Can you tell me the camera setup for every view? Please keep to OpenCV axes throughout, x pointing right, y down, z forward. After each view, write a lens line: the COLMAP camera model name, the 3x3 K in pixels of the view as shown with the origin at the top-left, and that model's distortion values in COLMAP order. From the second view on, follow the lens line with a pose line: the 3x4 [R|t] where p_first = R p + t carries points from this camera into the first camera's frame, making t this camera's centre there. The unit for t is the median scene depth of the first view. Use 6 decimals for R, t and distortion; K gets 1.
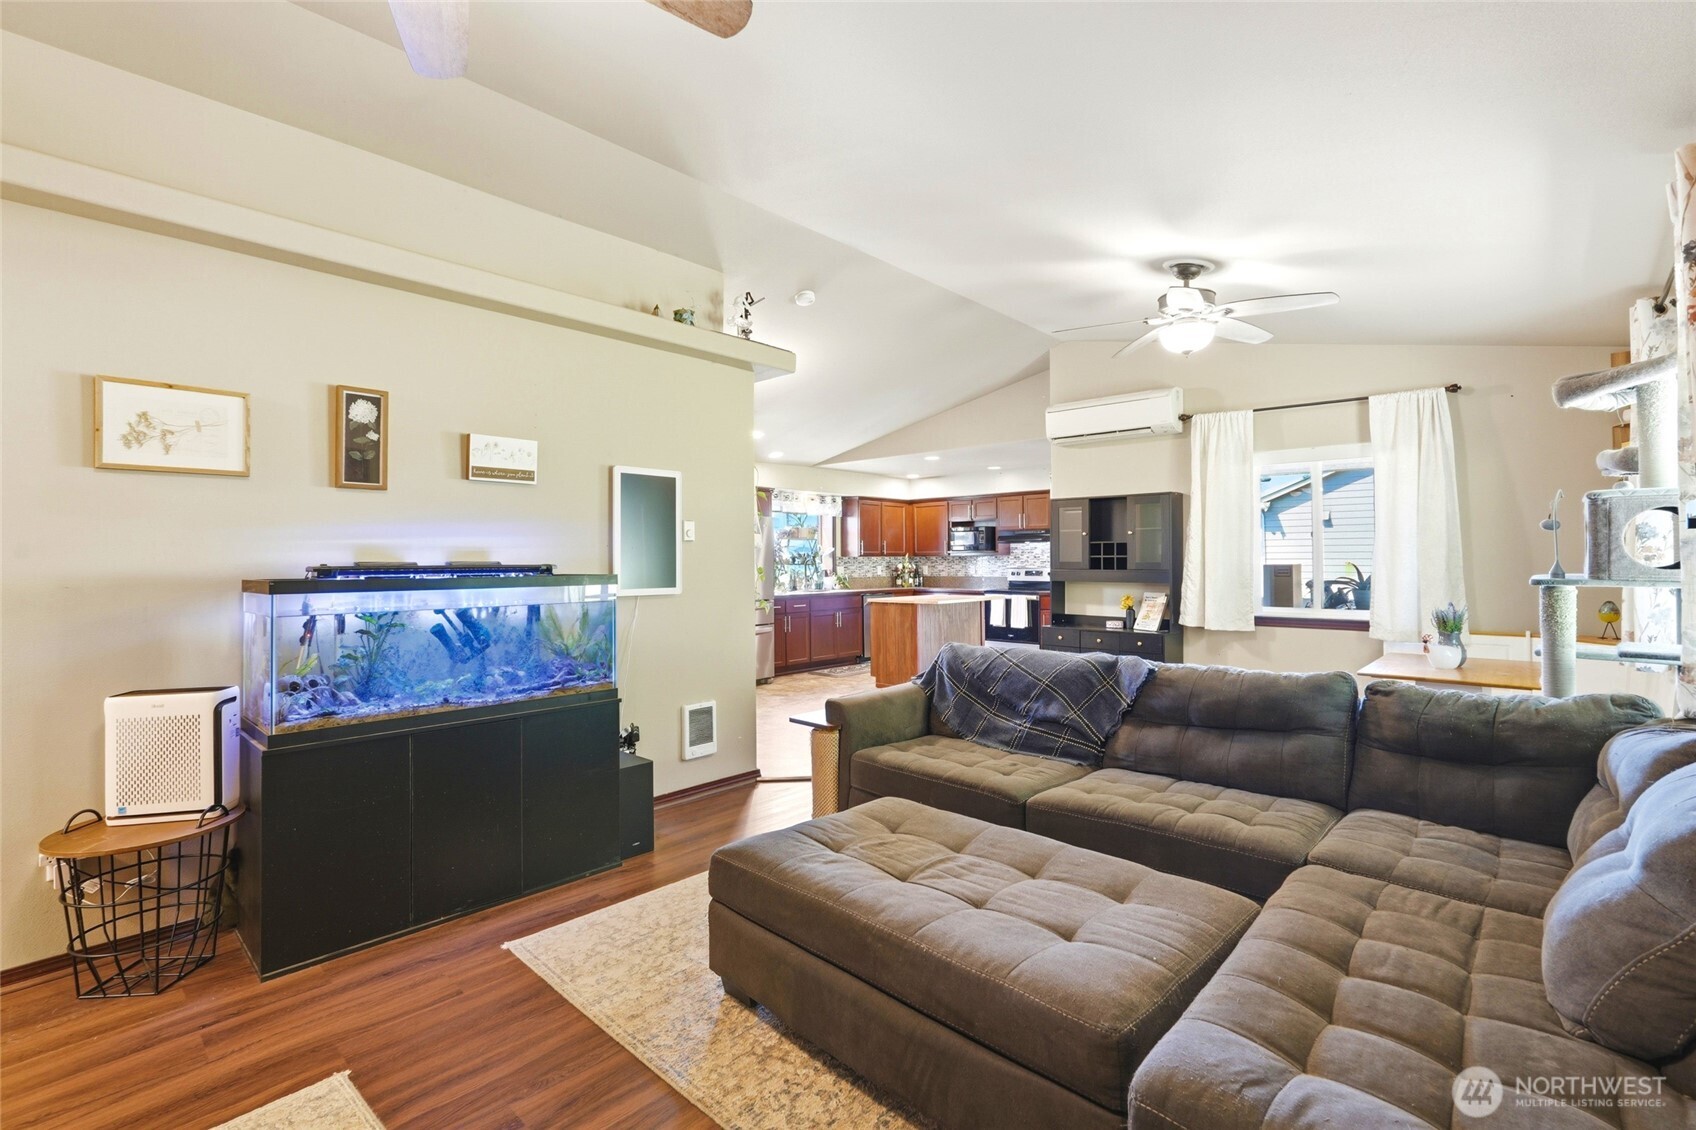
lens RADIAL K [[743.2, 0, 841.2], [0, 743.2, 555.4], [0, 0, 1]] dist [-0.015574, 0.004022]
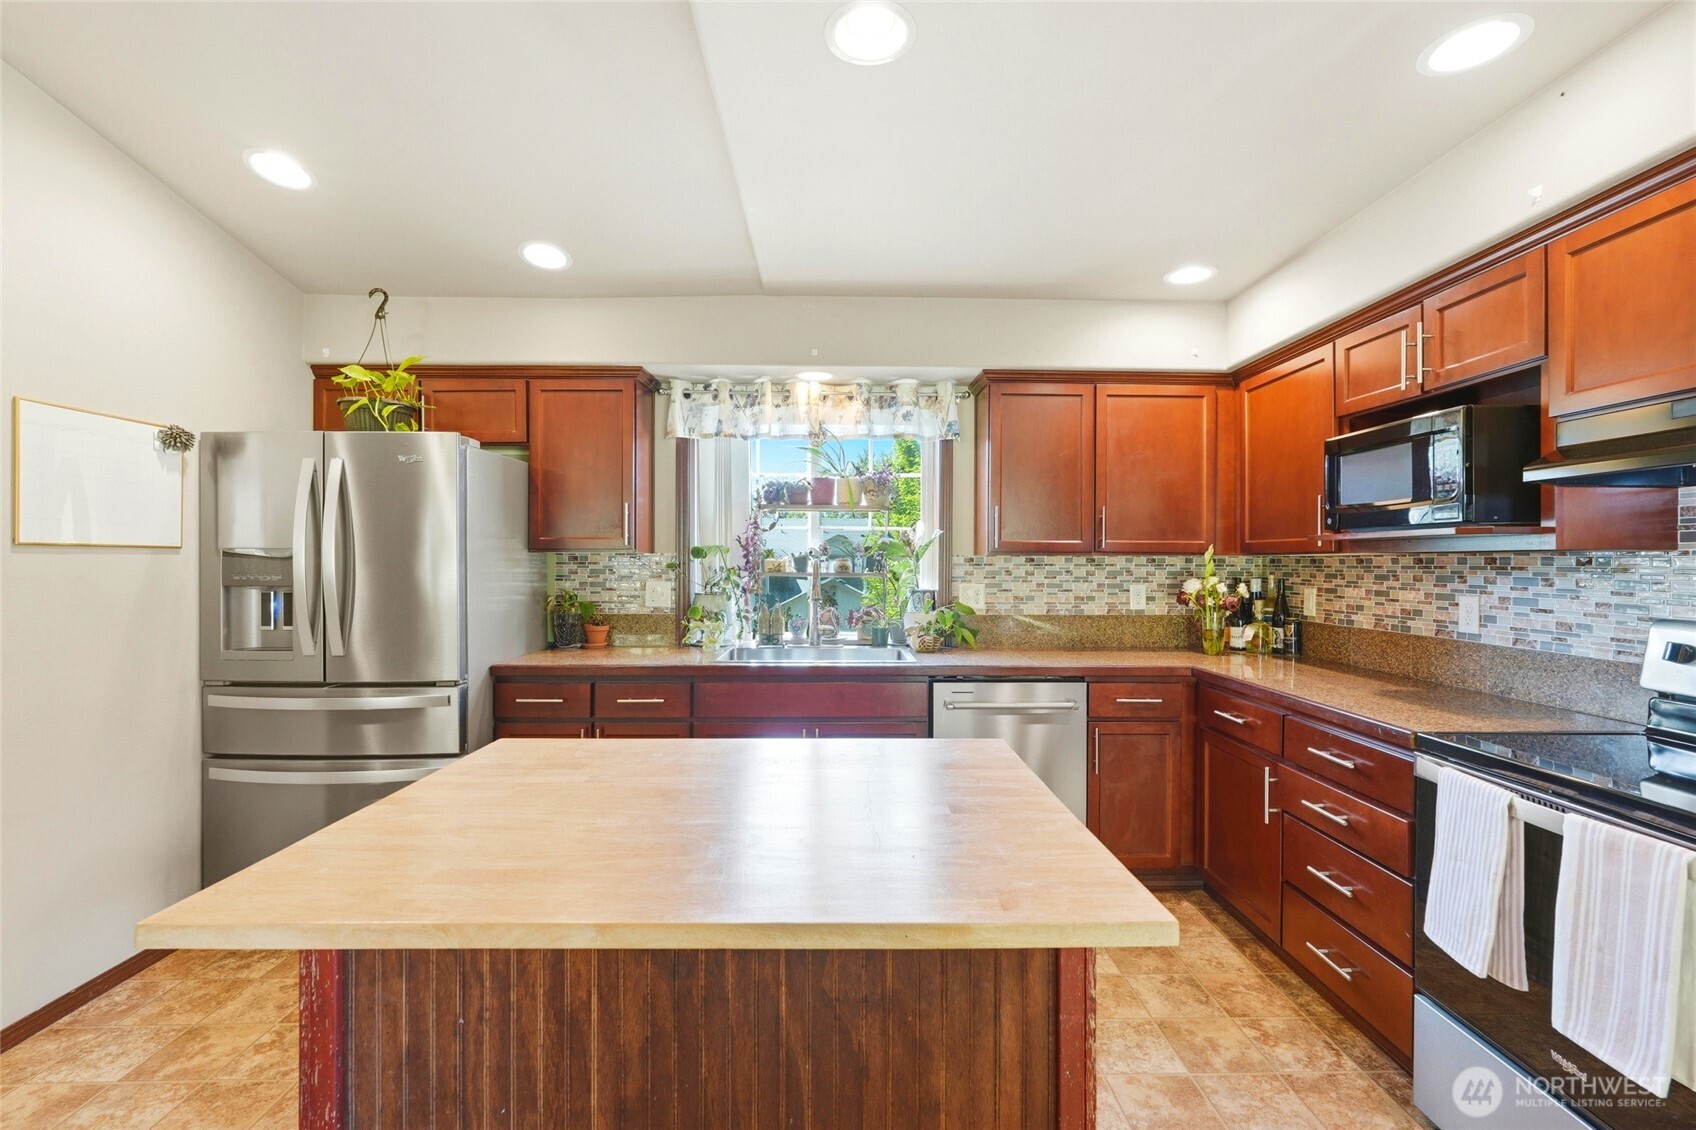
lens RADIAL K [[743.2, 0, 841.8], [0, 743.2, 565.0], [0, 0, 1]] dist [-0.015574, 0.004022]
pose [[0.702090, 0.012629, -0.711976, 0.212499], [-0.002788, 0.999884, 0.014986, 0.001204], [0.712082, -0.008537, 0.702044, 0.722318]]
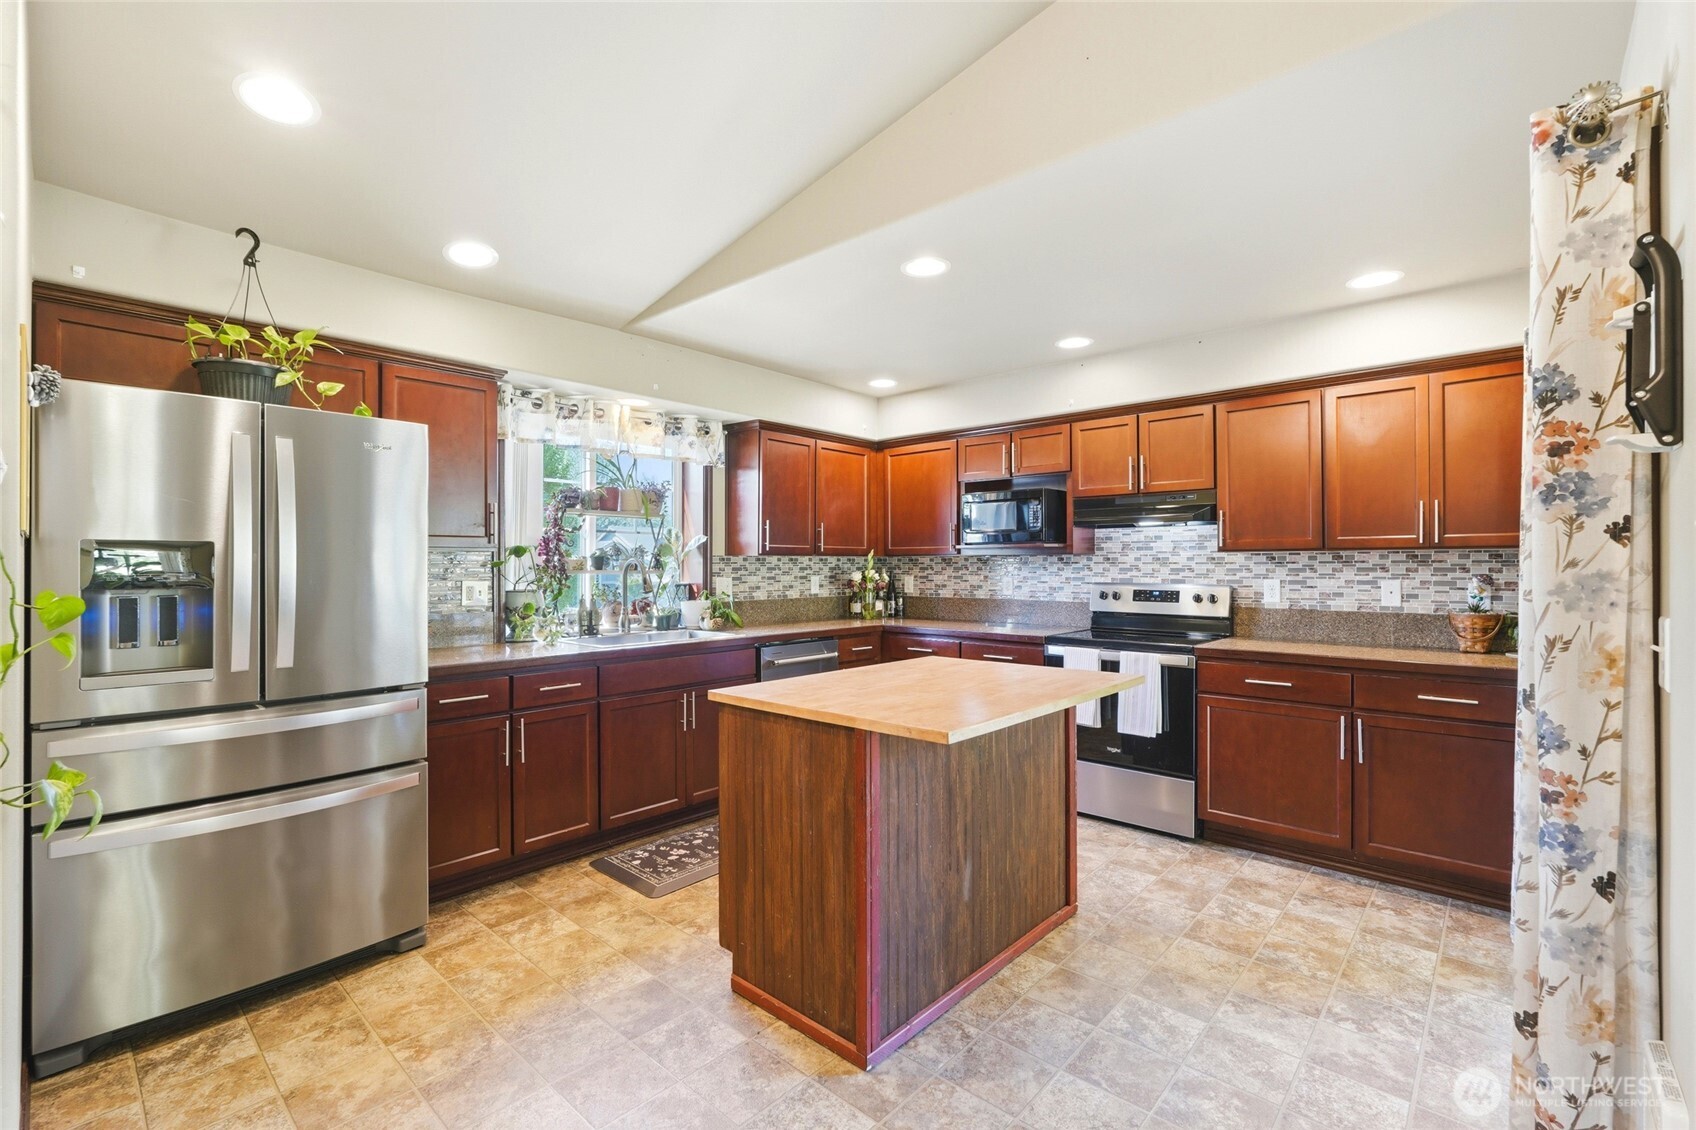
lens RADIAL K [[743.2, 0, 847.2], [0, 743.2, 563.2], [0, 0, 1]] dist [-0.015574, 0.004022]
pose [[0.999713, 0.005676, 0.023273, 0.066124], [-0.005761, 0.999977, 0.003567, 0.004467], [-0.023252, -0.003700, 0.999723, 0.550069]]
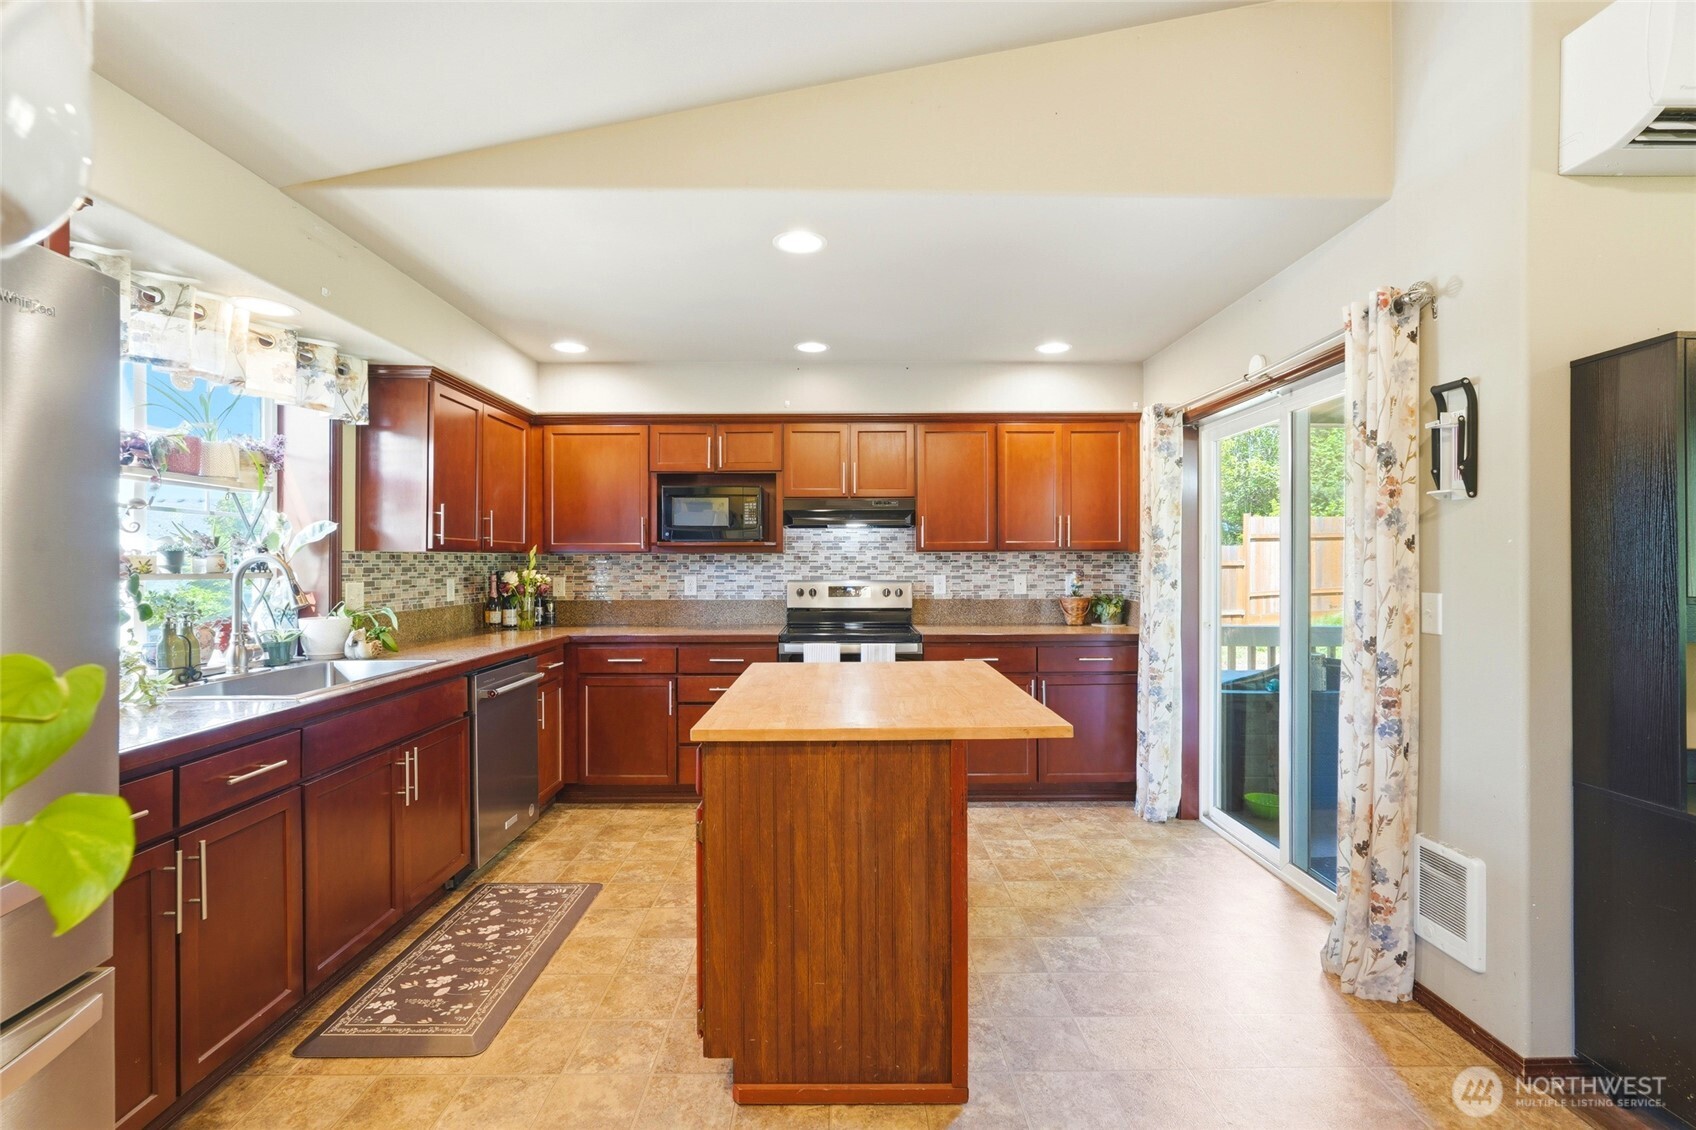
lens RADIAL K [[743.2, 0, 851.4], [0, 743.2, 558.1], [0, 0, 1]] dist [-0.015574, 0.004022]
pose [[0.718797, 0.009612, 0.695153, -0.070280], [-0.007036, 0.999954, -0.006551, 0.005565], [-0.695184, -0.000183, 0.718832, 0.631838]]
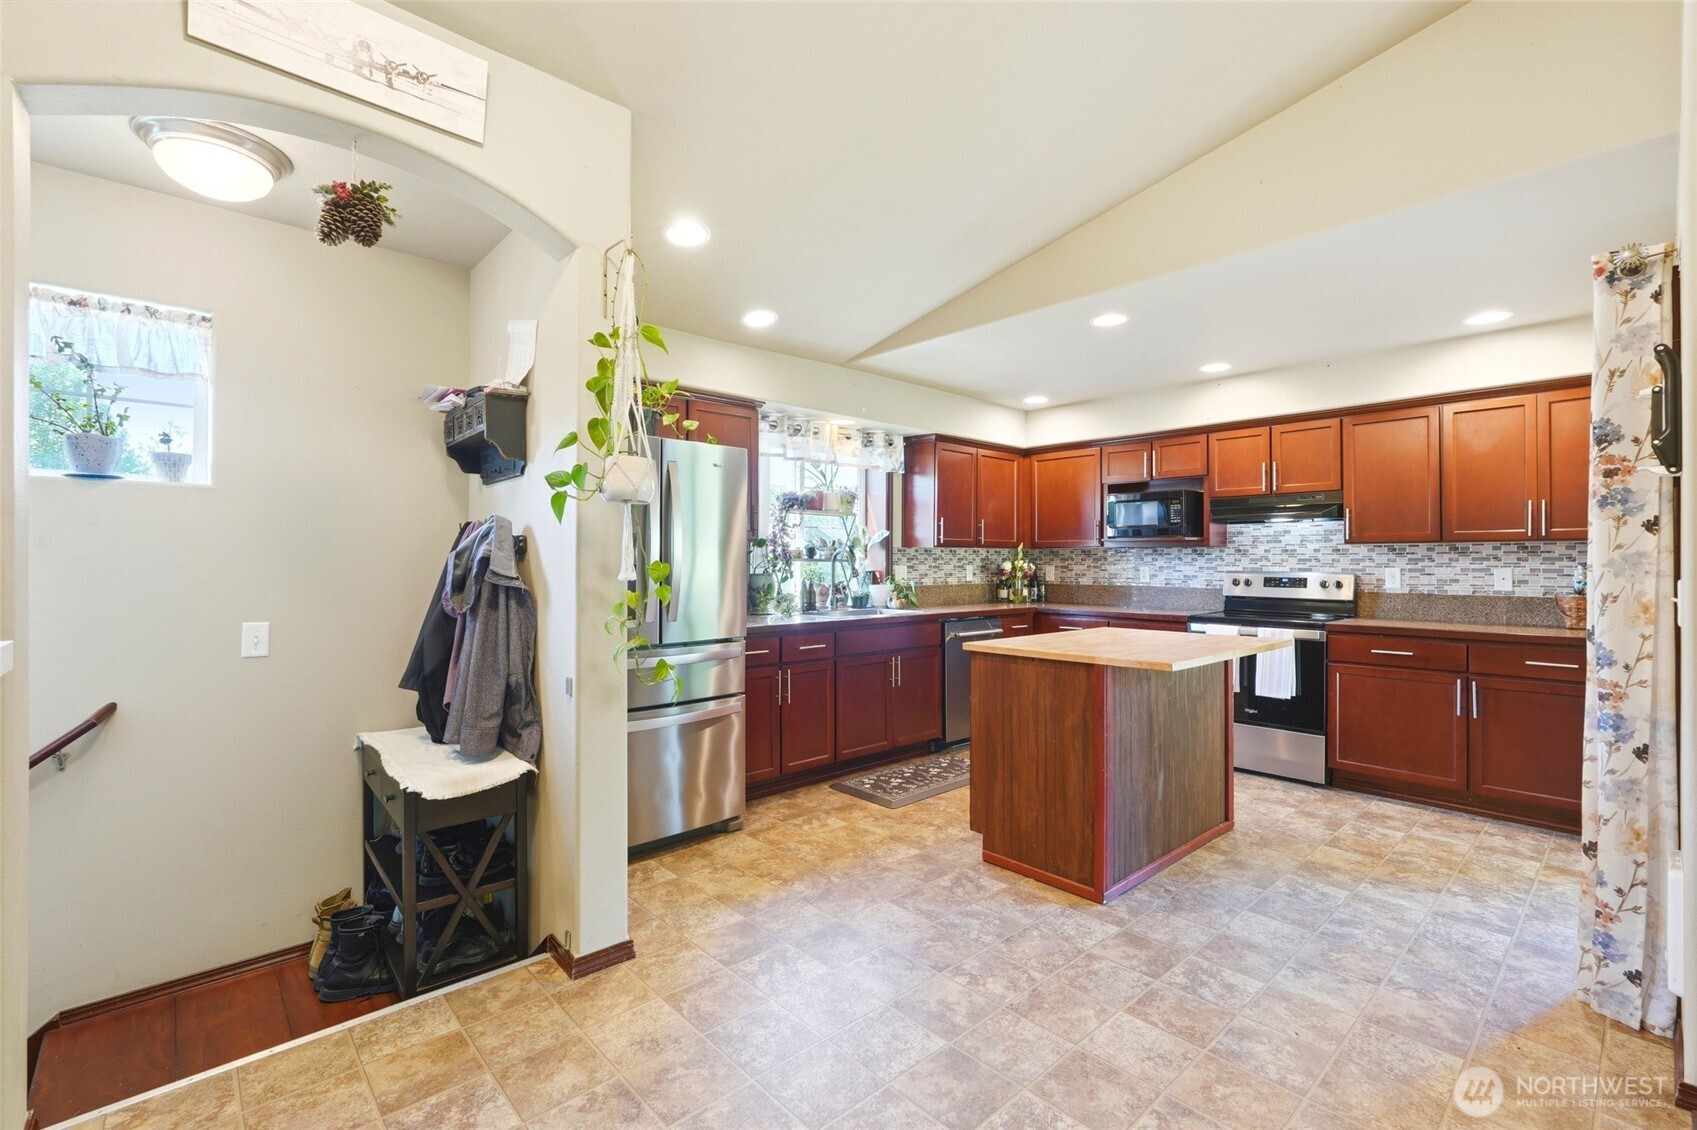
lens RADIAL K [[743.7, 0, 847.9], [0, 743.7, 556.9], [0, 0, 1]] dist [-0.015574, 0.004022]
pose [[0.997089, 0.008389, -0.075788, 0.001652], [-0.008328, 0.999965, 0.001120, 0.008615], [0.075794, -0.000486, 0.997123, 0.460229]]
